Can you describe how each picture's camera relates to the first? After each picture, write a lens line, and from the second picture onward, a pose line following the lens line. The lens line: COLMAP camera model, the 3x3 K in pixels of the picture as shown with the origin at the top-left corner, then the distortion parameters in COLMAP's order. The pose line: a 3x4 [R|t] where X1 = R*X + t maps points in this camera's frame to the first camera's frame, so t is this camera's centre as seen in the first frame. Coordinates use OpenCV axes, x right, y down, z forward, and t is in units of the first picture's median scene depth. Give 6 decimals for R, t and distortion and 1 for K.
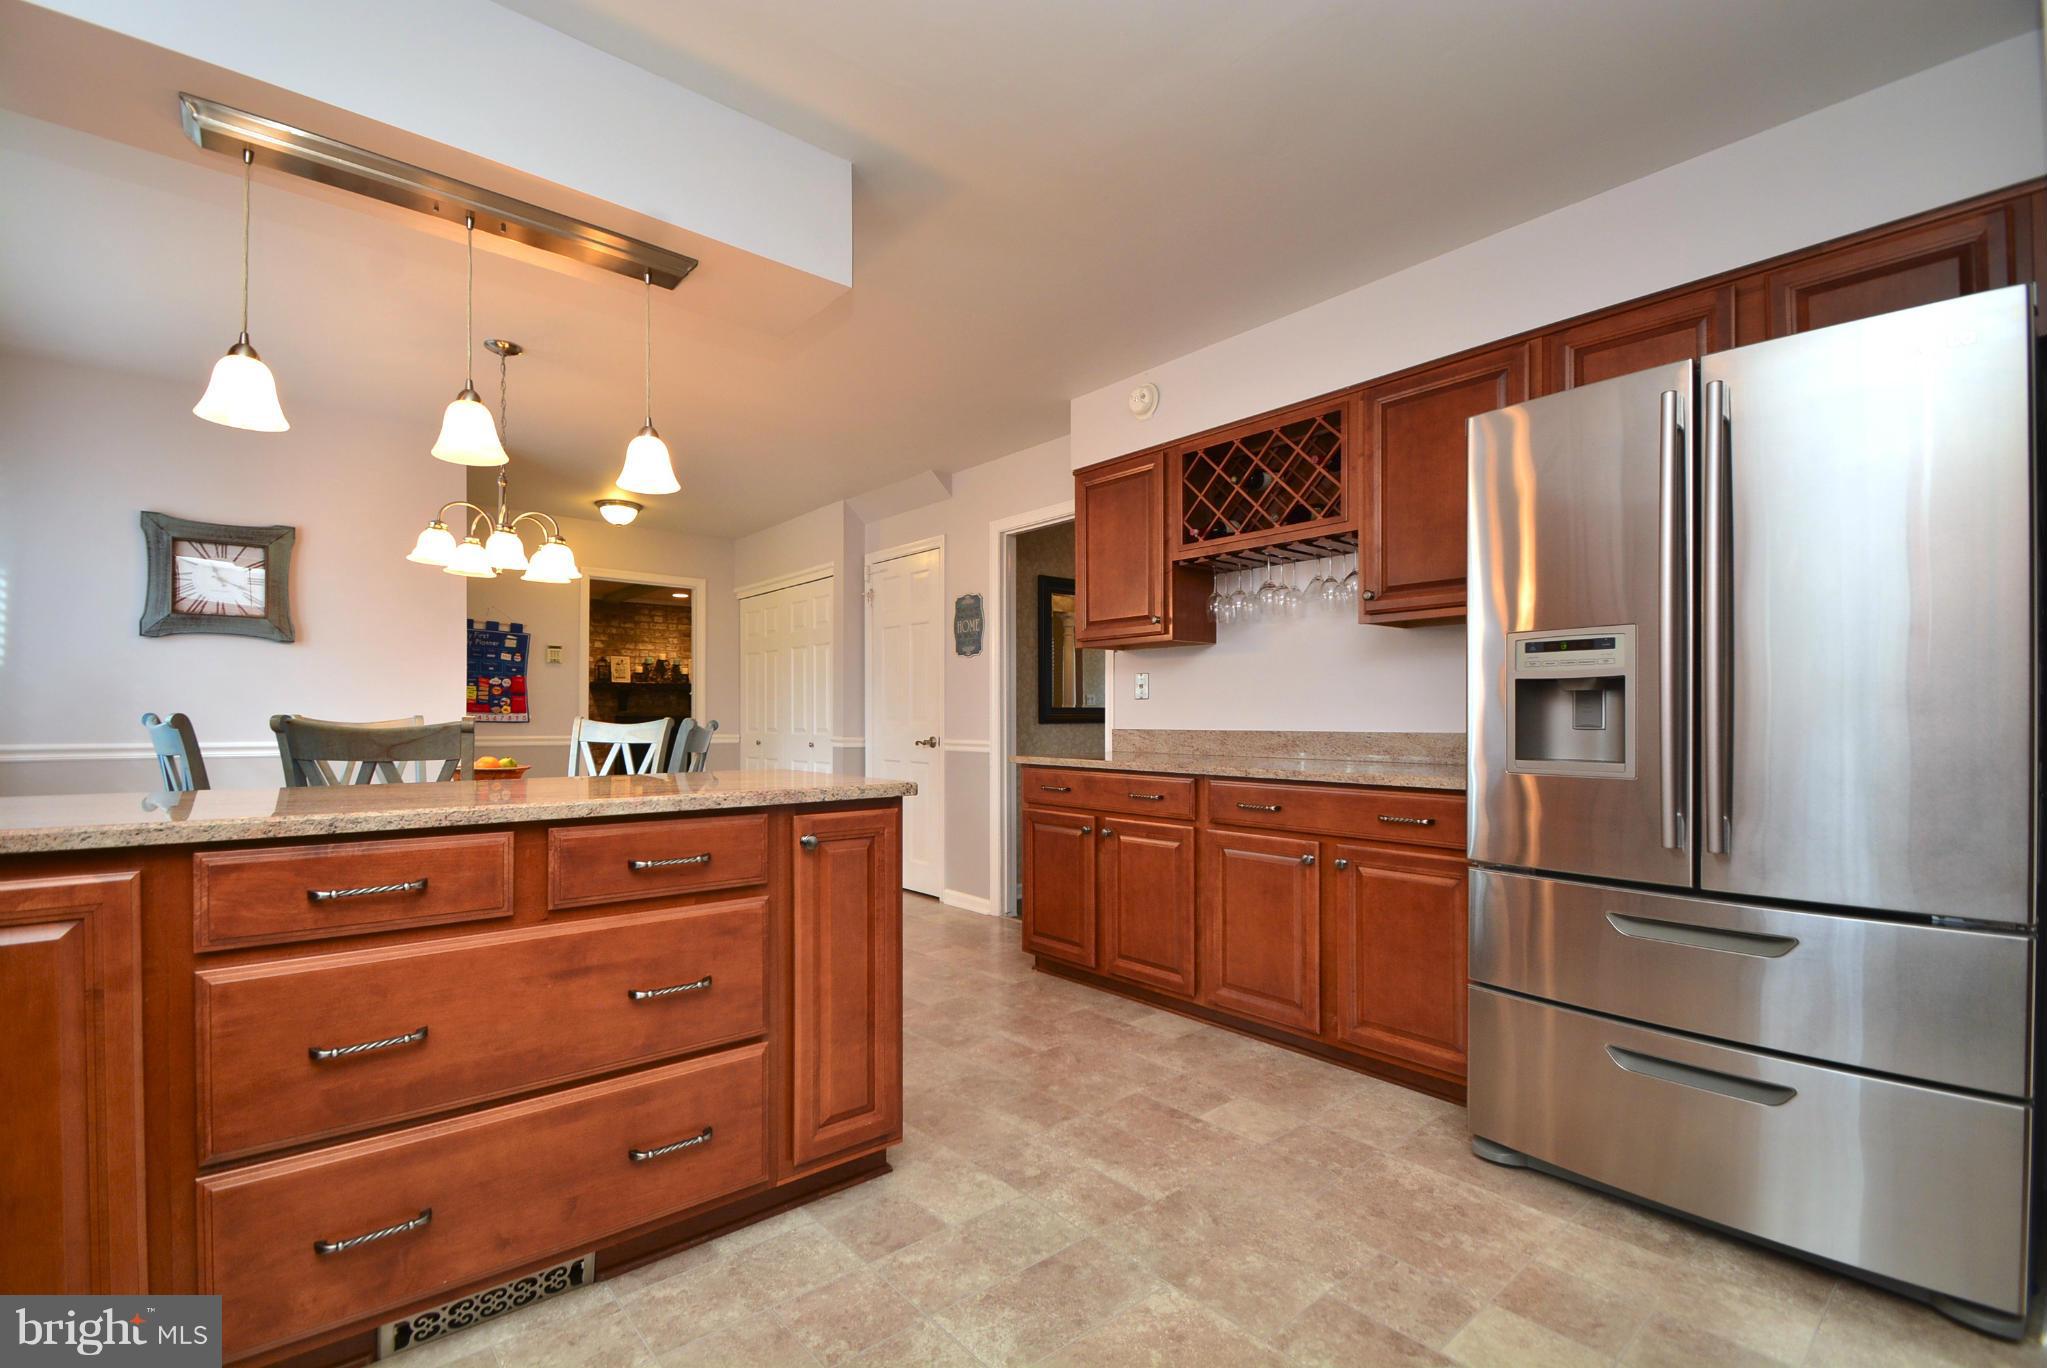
lens RADIAL K [[900.0, 0, 992.9], [0, 900.0, 713.9], [0, 0, 1]] dist [0.015349, -0.015713]
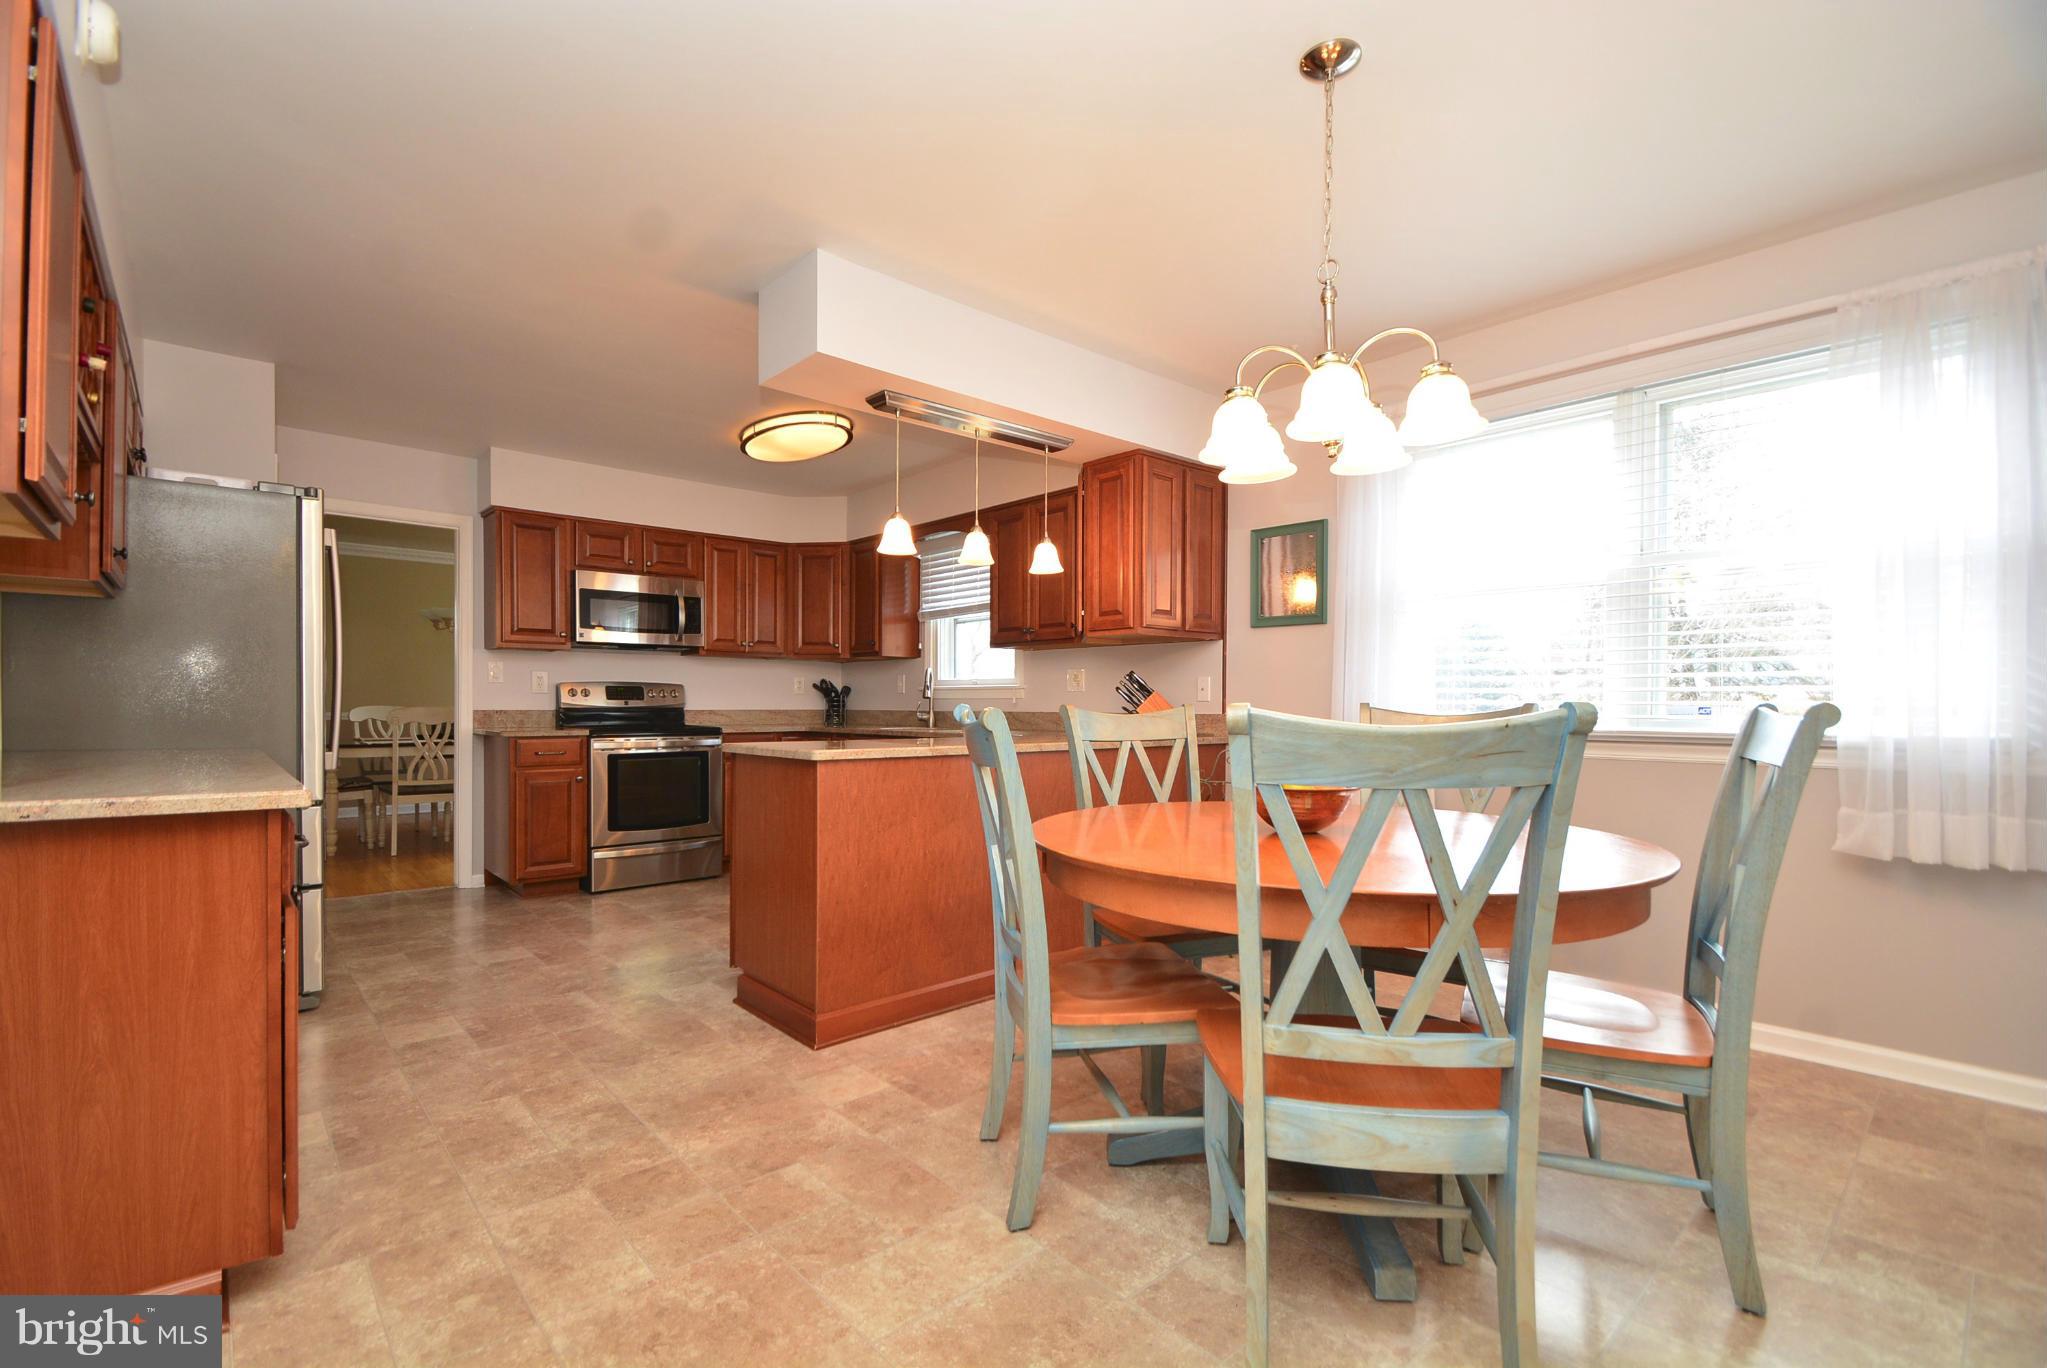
lens RADIAL K [[900.0, 0, 992.9], [0, 900.0, 713.9], [0, 0, 1]] dist [0.015349, -0.015713]
pose [[-0.999576, -0.010960, -0.026966, -0.380423], [-0.011047, 0.999934, 0.003078, 0.009012], [0.026930, 0.003375, -0.999632, 1.915695]]
